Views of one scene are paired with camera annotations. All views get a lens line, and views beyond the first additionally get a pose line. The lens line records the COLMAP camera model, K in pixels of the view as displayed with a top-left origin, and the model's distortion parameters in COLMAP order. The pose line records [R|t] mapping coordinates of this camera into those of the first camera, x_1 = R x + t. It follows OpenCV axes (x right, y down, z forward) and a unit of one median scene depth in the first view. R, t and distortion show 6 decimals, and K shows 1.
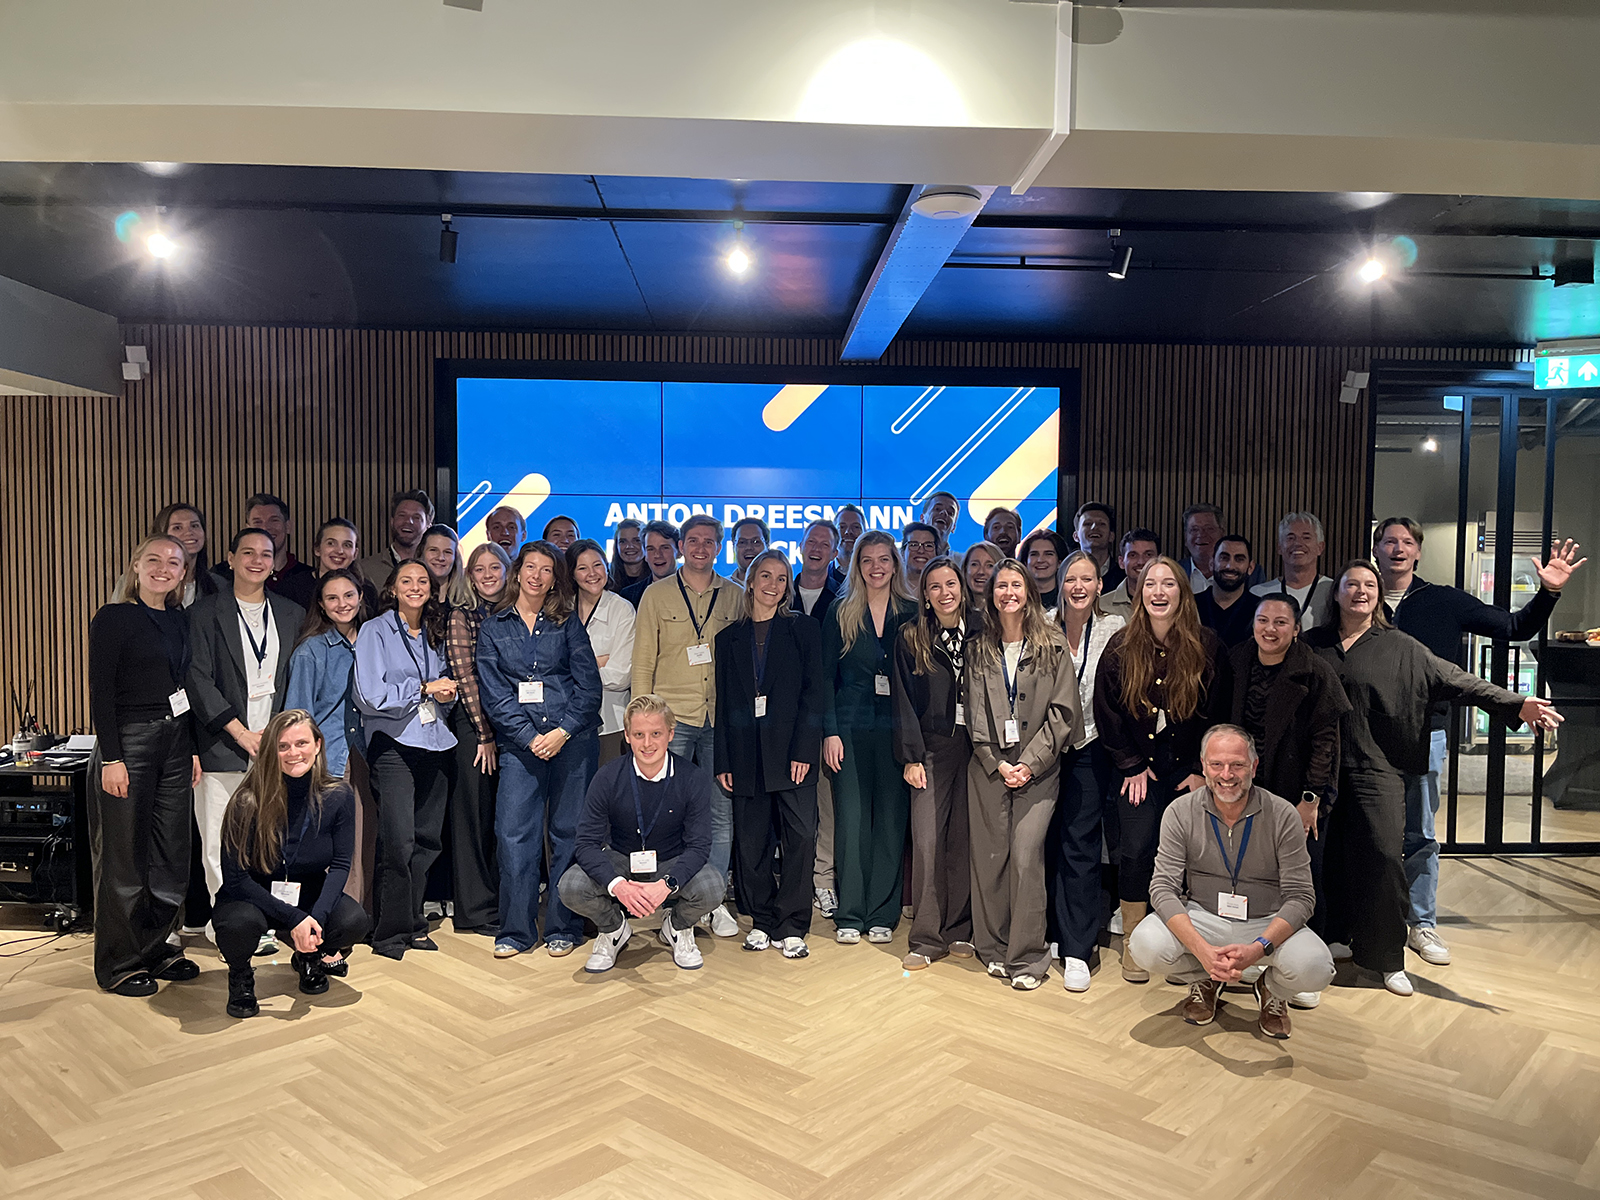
lens RADIAL K [[1222.6, 0, 800.0], [0, 1222.6, 600.0], [0, 0, 1]] dist [0.027158, -0.003250]
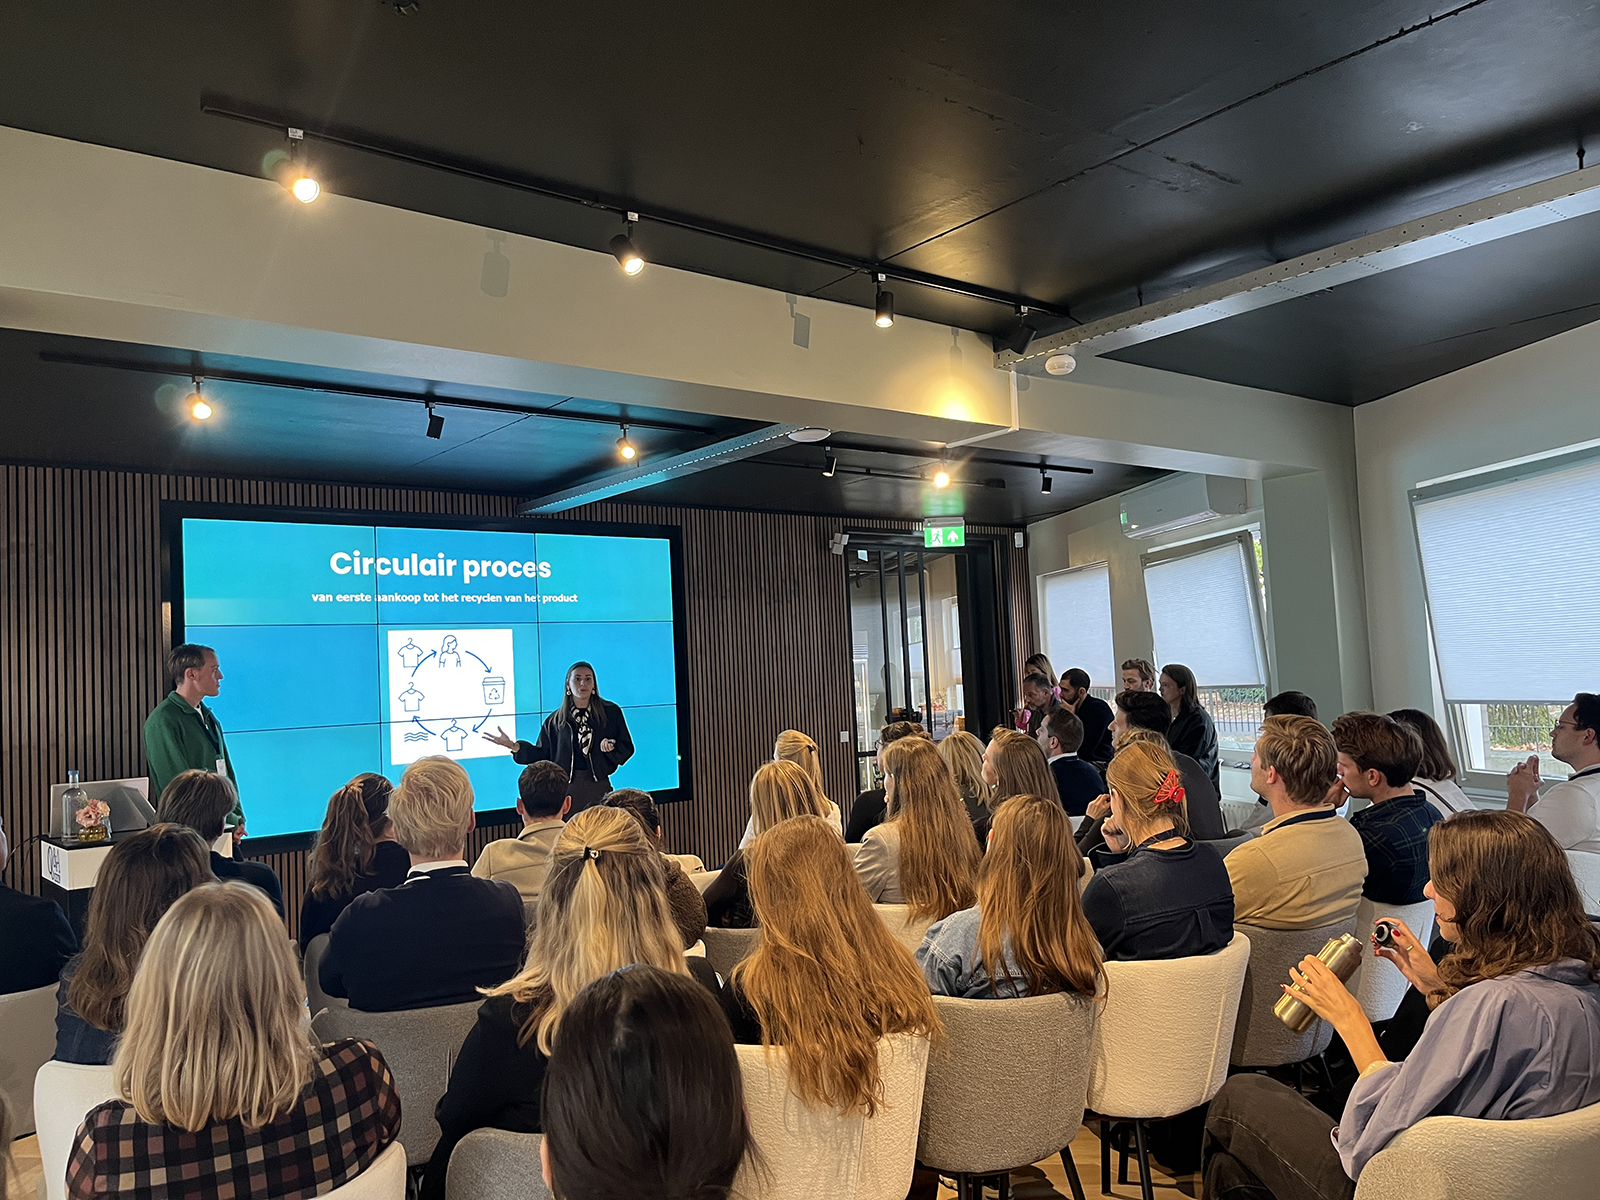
lens RADIAL K [[1190.7, 0, 800.0], [0, 1190.7, 600.0], [0, 0, 1]] dist [0.000013, -0.000698]
pose [[0.819299, -0.007433, 0.573319, -0.434810], [0.072964, 0.993138, -0.091393, 0.023860], [-0.568705, 0.116710, 0.814219, -0.144276]]
